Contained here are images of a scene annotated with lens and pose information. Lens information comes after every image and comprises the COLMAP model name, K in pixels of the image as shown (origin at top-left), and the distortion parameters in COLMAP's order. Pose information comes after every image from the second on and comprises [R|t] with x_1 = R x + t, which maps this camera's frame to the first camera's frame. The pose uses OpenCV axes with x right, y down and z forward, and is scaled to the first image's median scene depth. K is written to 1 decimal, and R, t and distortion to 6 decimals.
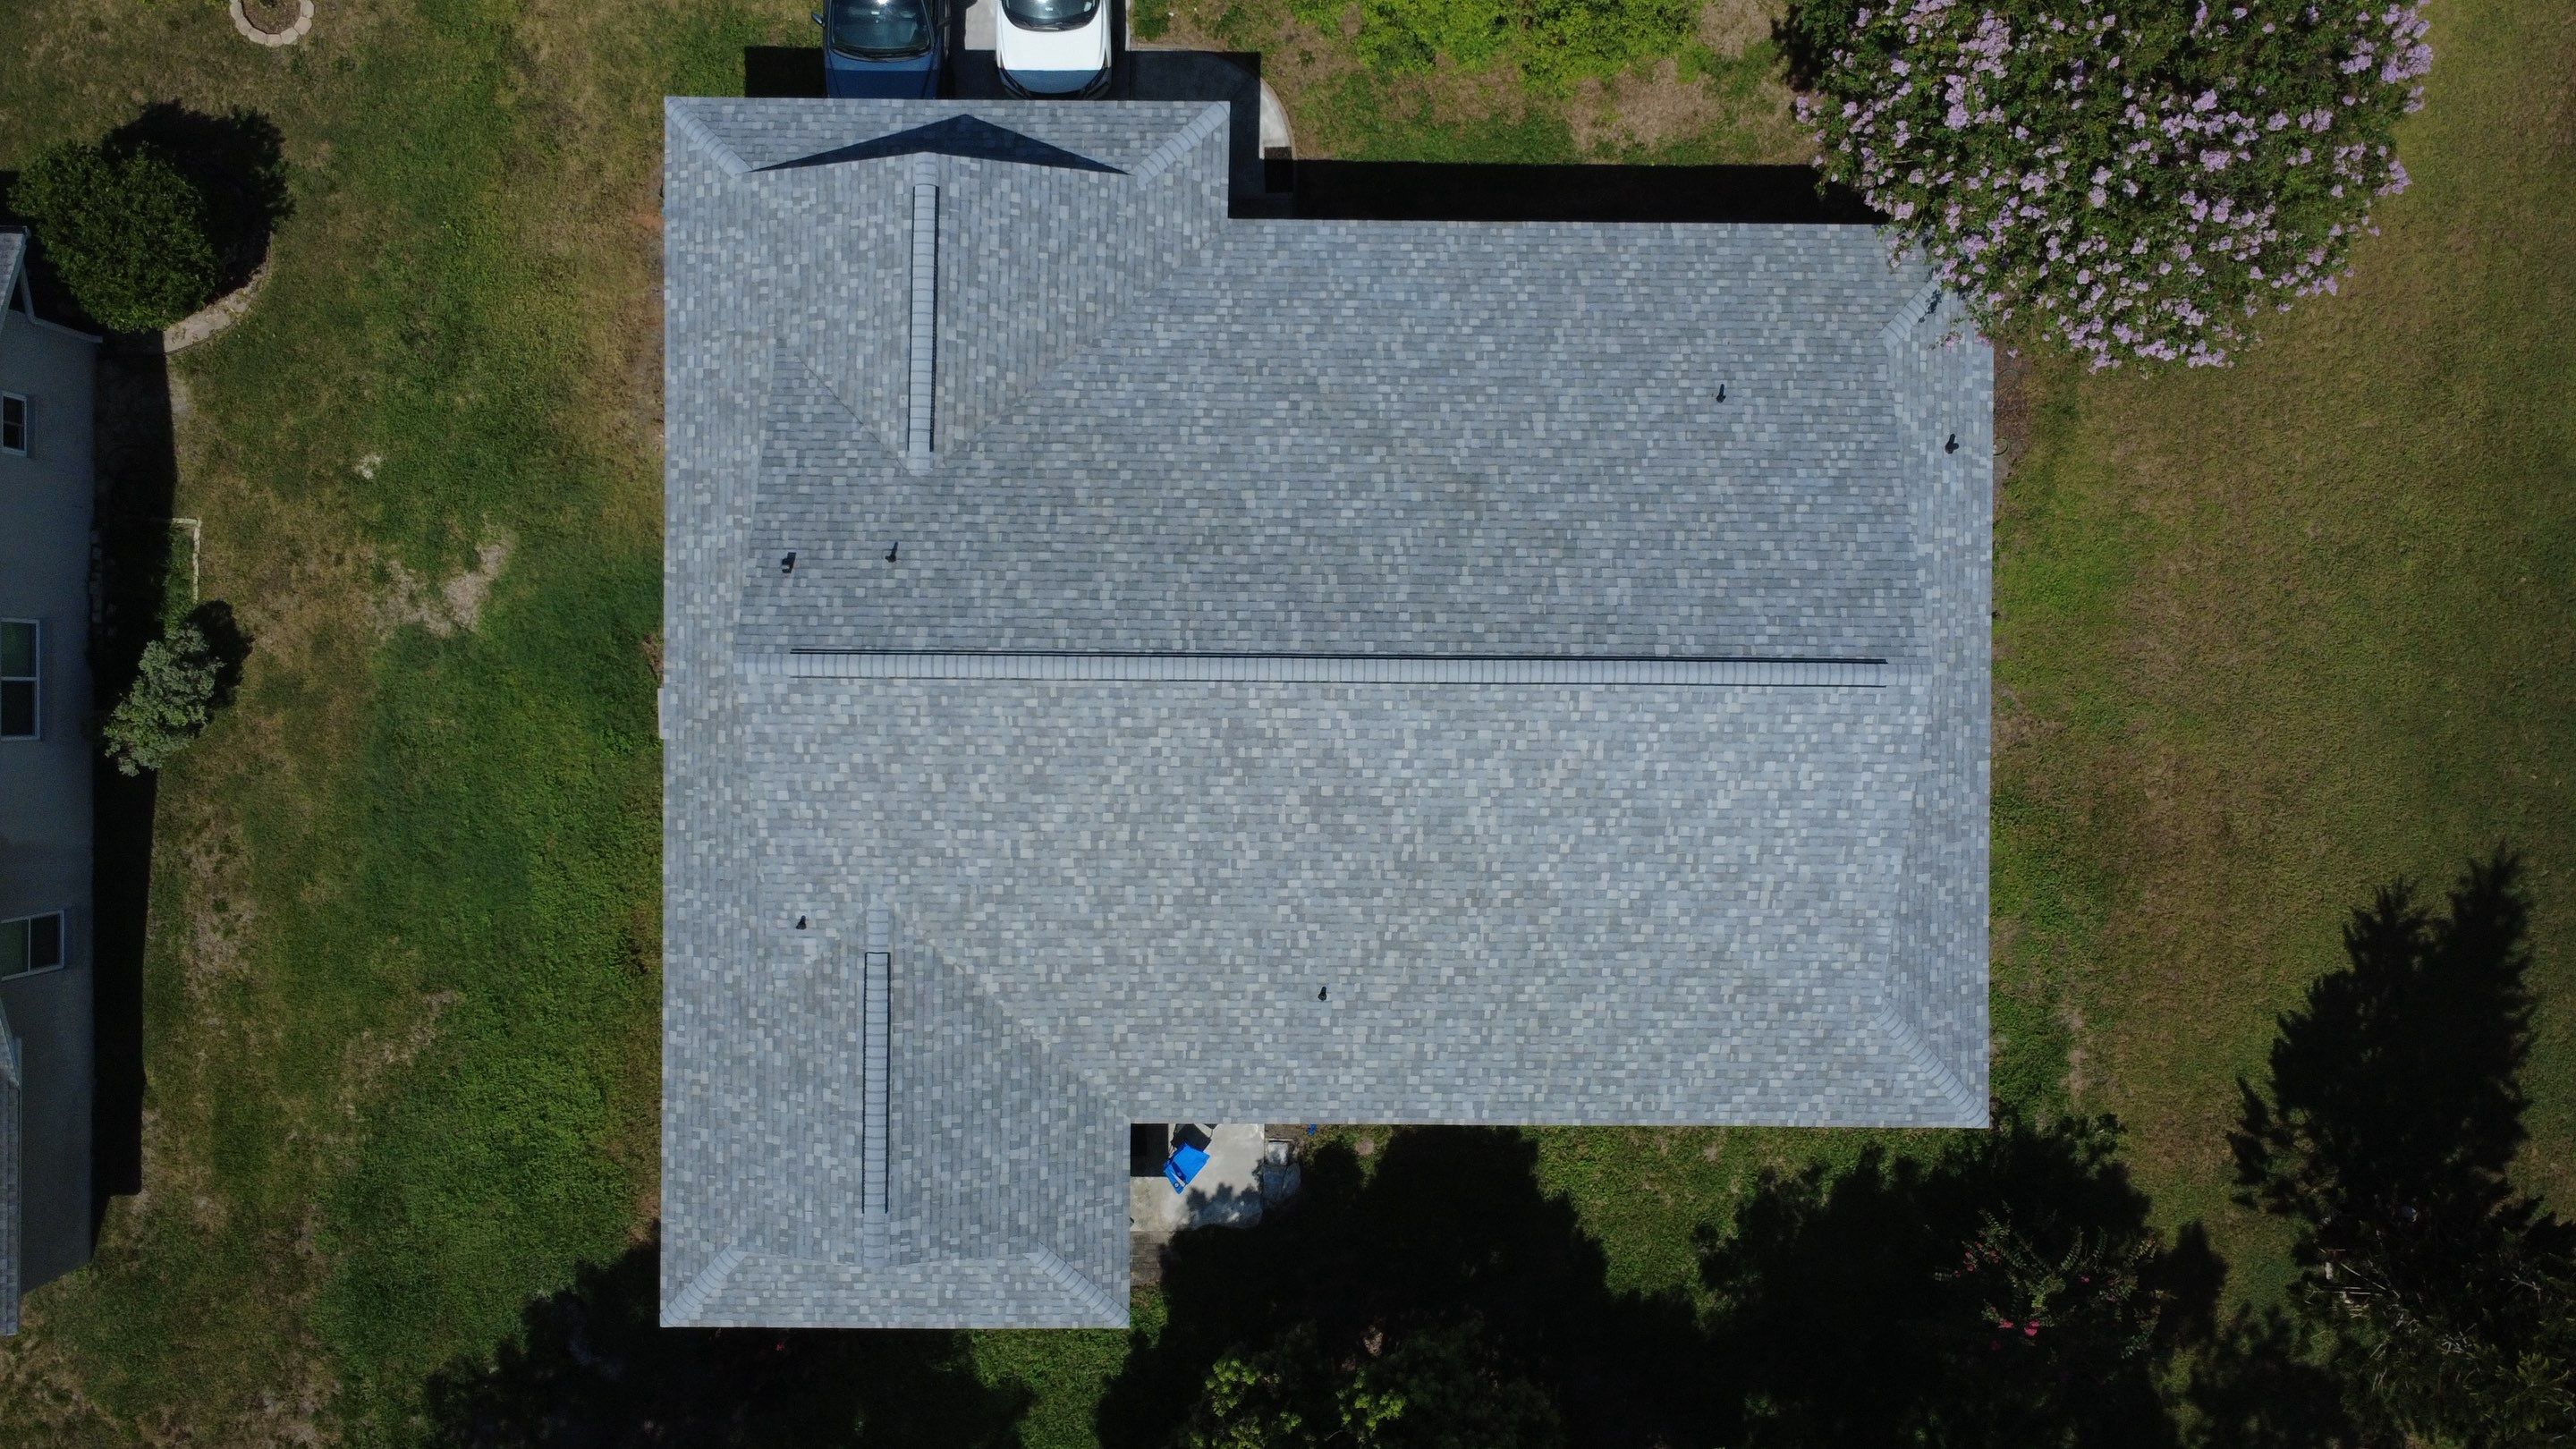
lens RADIAL K [[1878.1, 0, 1284.2], [0, 1878.1, 720.0], [0, 0, 1]] dist [-0.004638, 0.006296]
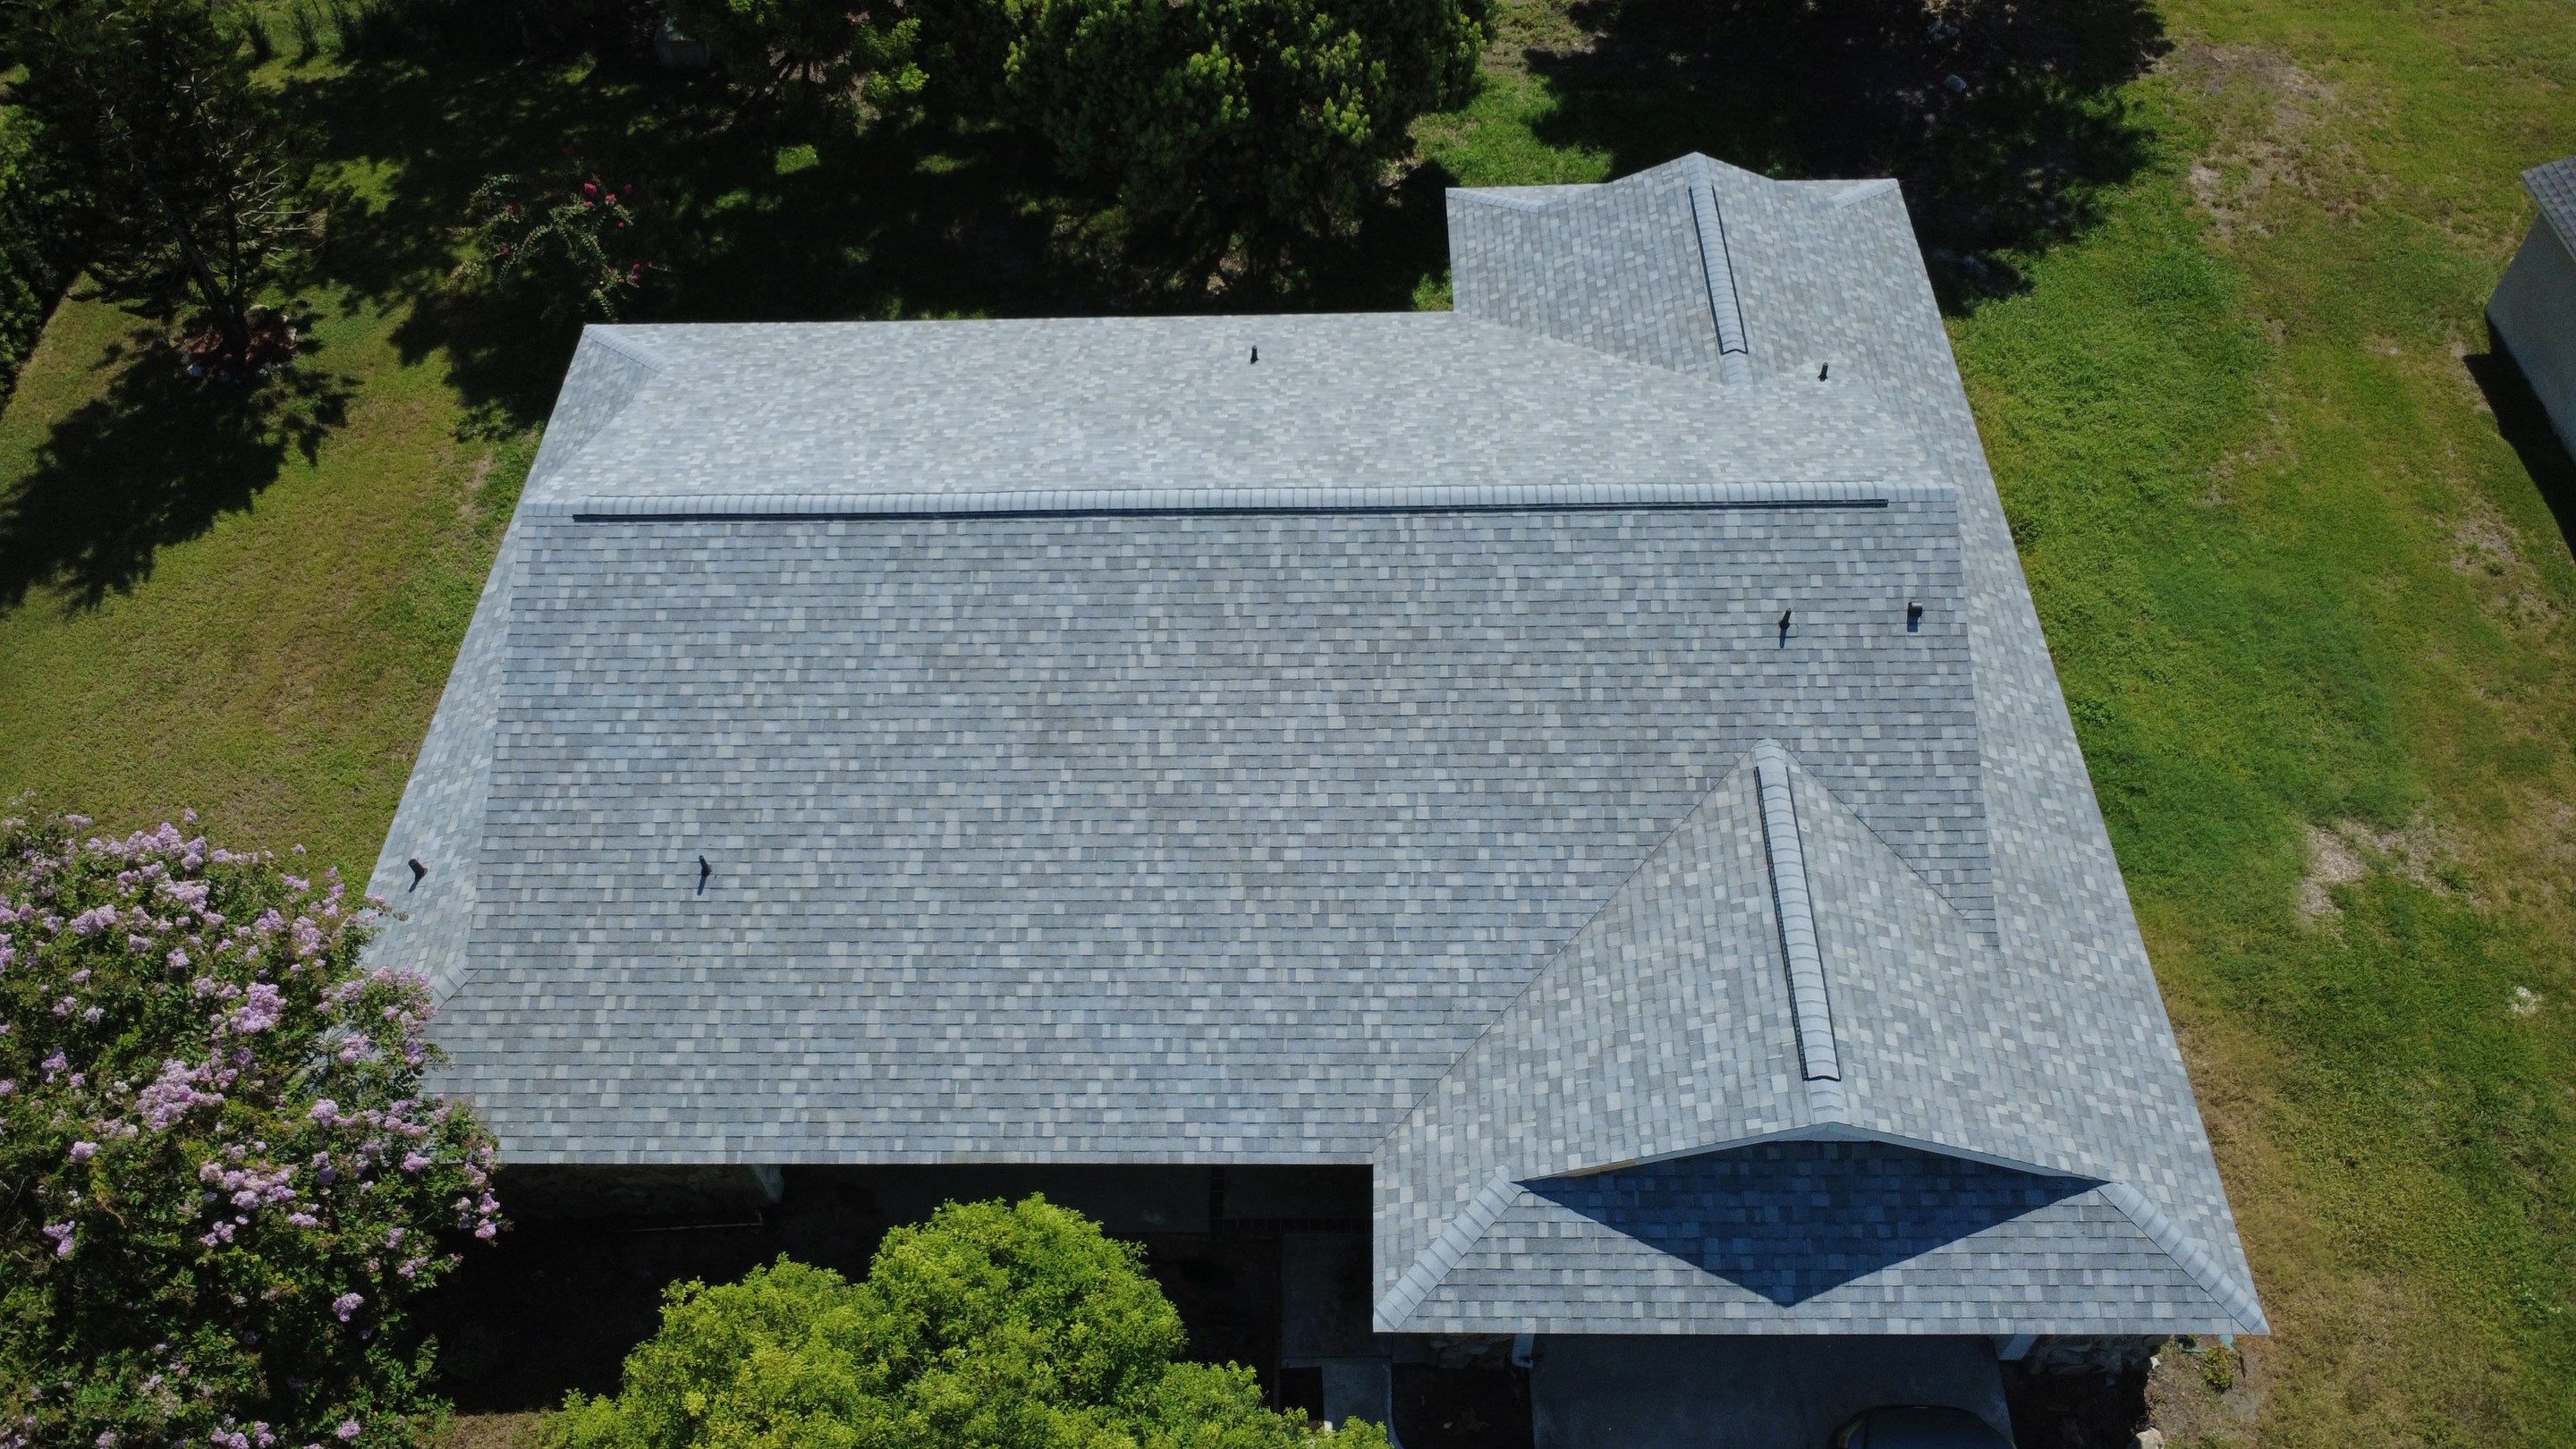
lens RADIAL K [[1878.1, 0, 1284.2], [0, 1878.1, 720.0], [0, 0, 1]] dist [-0.004638, 0.006296]
pose [[-0.999726, 0.006253, 0.022569, -0.014662], [0.009318, -0.777925, 0.628288, -0.585133], [0.021486, 0.628326, 0.777653, 0.382637]]
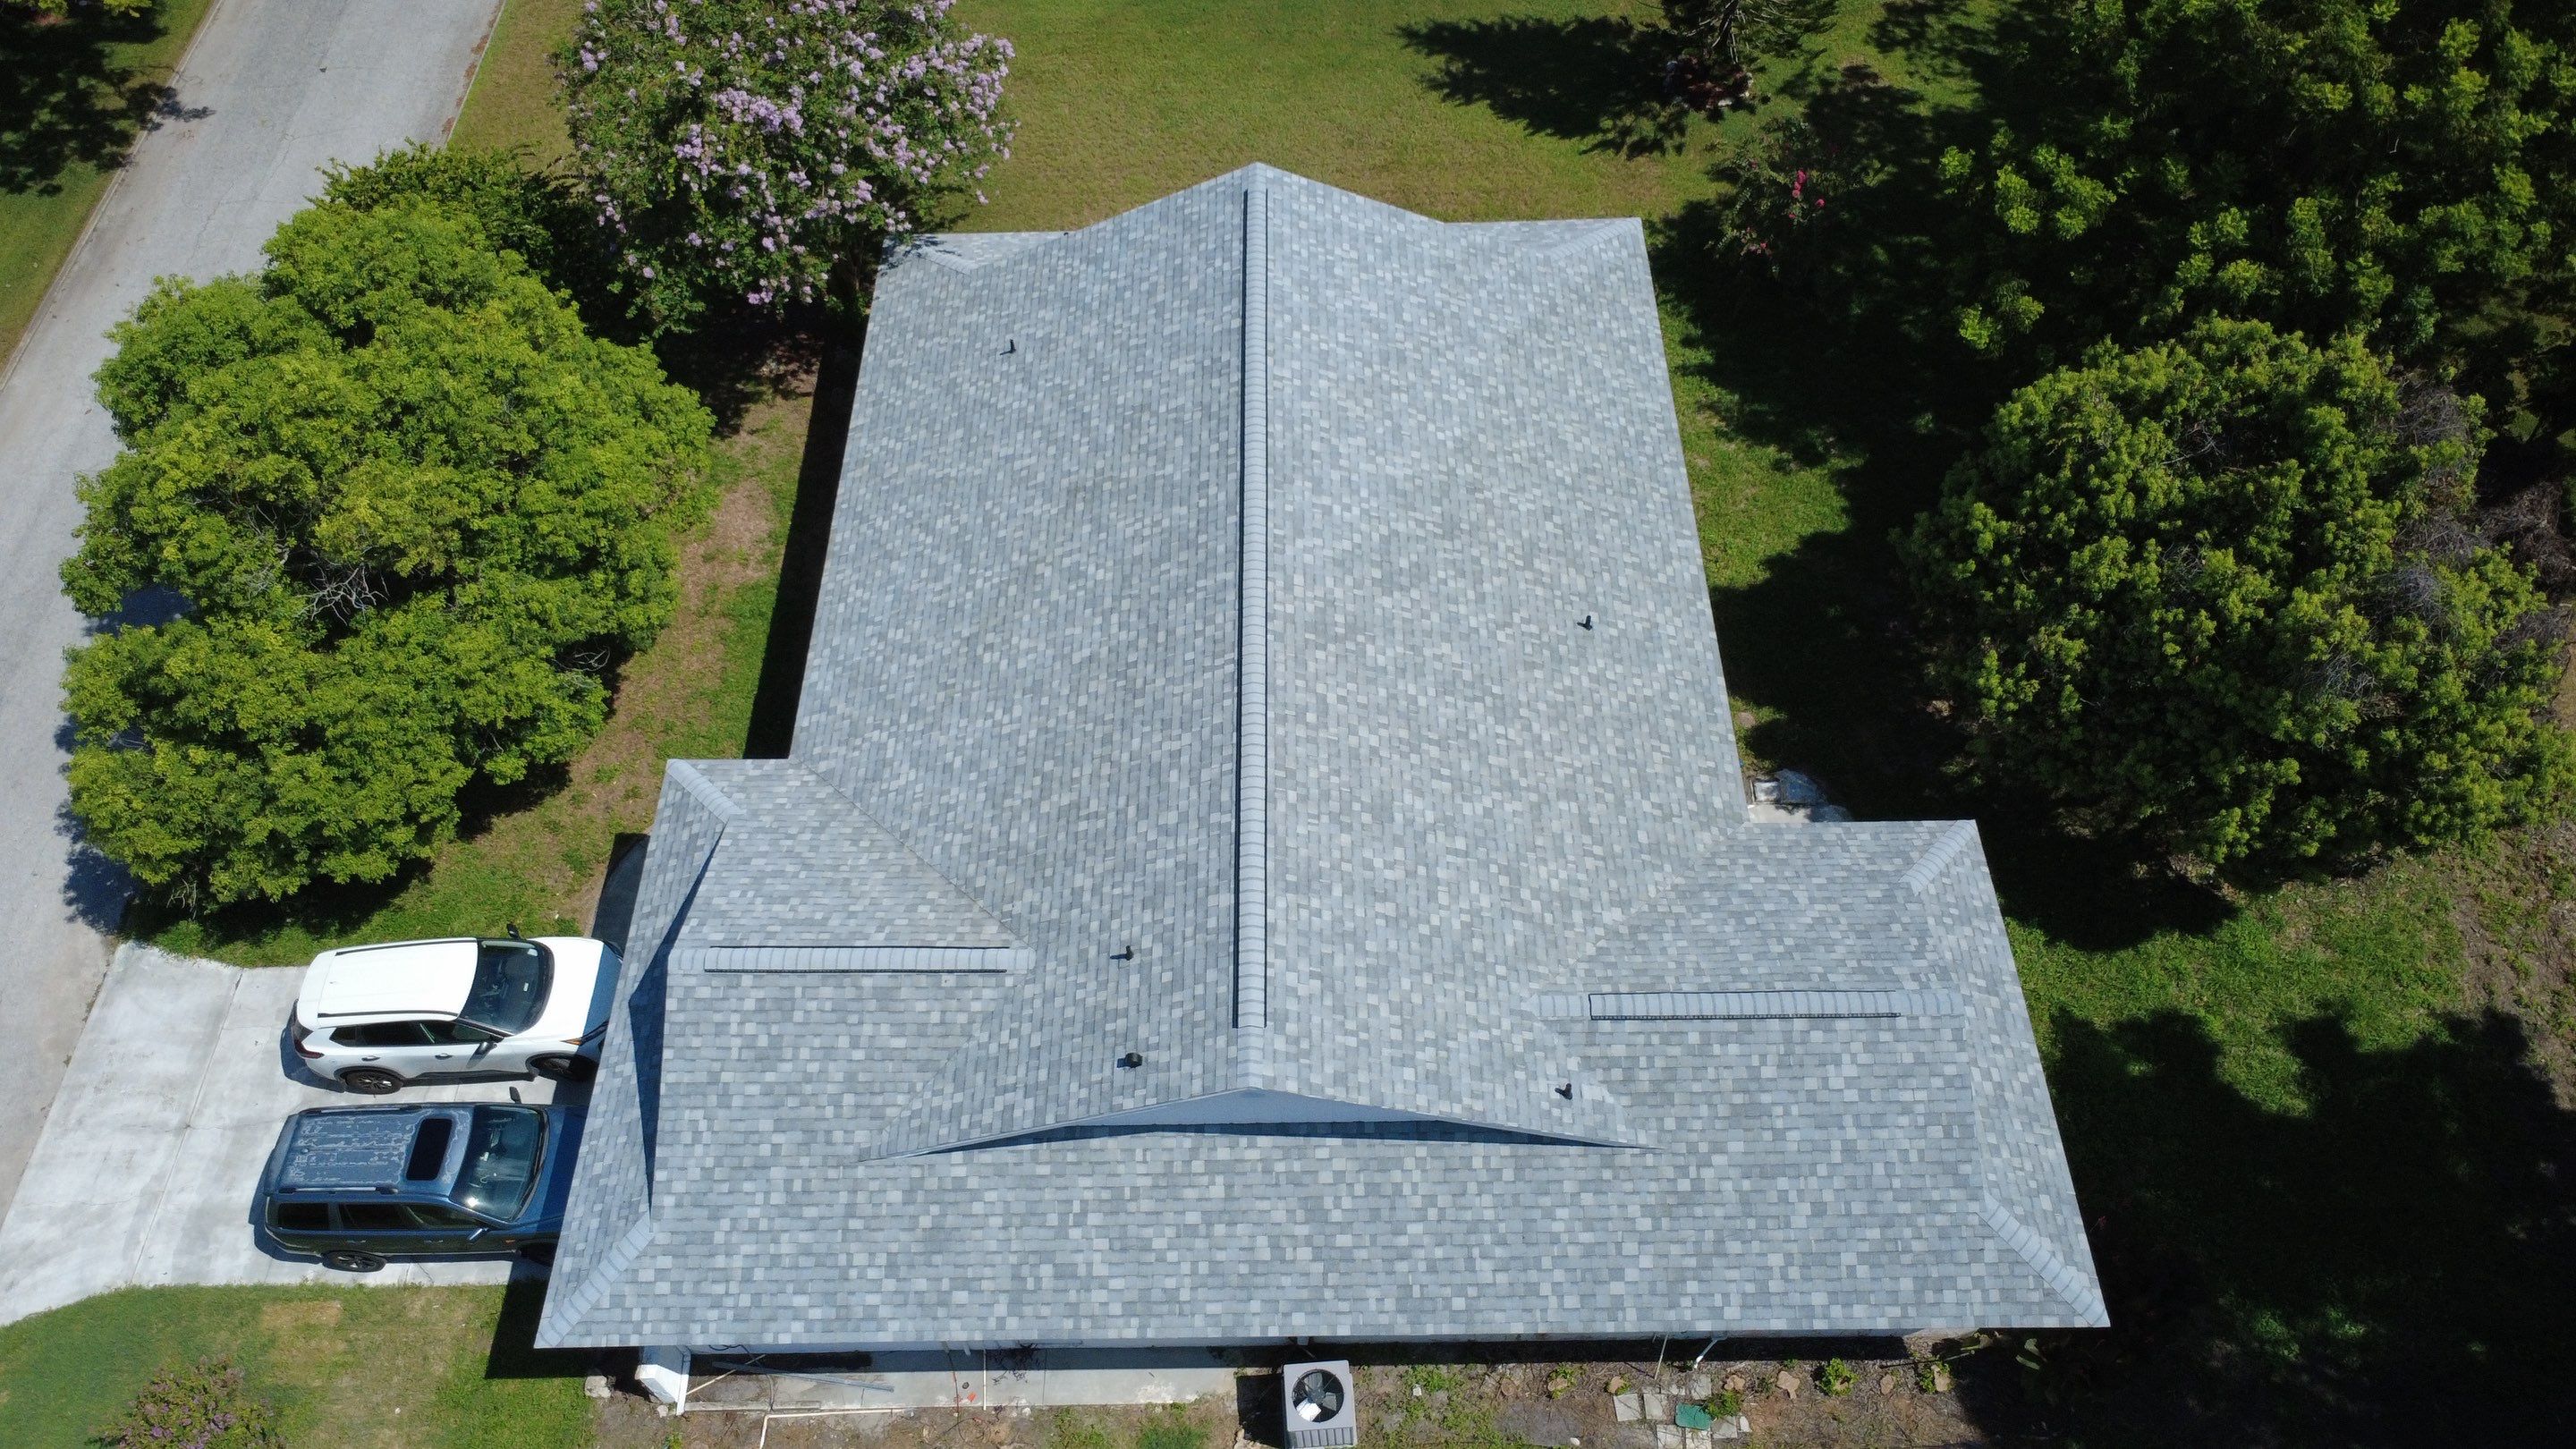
lens RADIAL K [[1878.1, 0, 1284.2], [0, 1878.1, 720.0], [0, 0, 1]] dist [-0.004638, 0.006296]
pose [[-0.013250, -0.812104, 0.583362, -0.594172], [0.999472, -0.028074, -0.016381, 0.002670], [0.029681, 0.582836, 0.812047, 0.222509]]
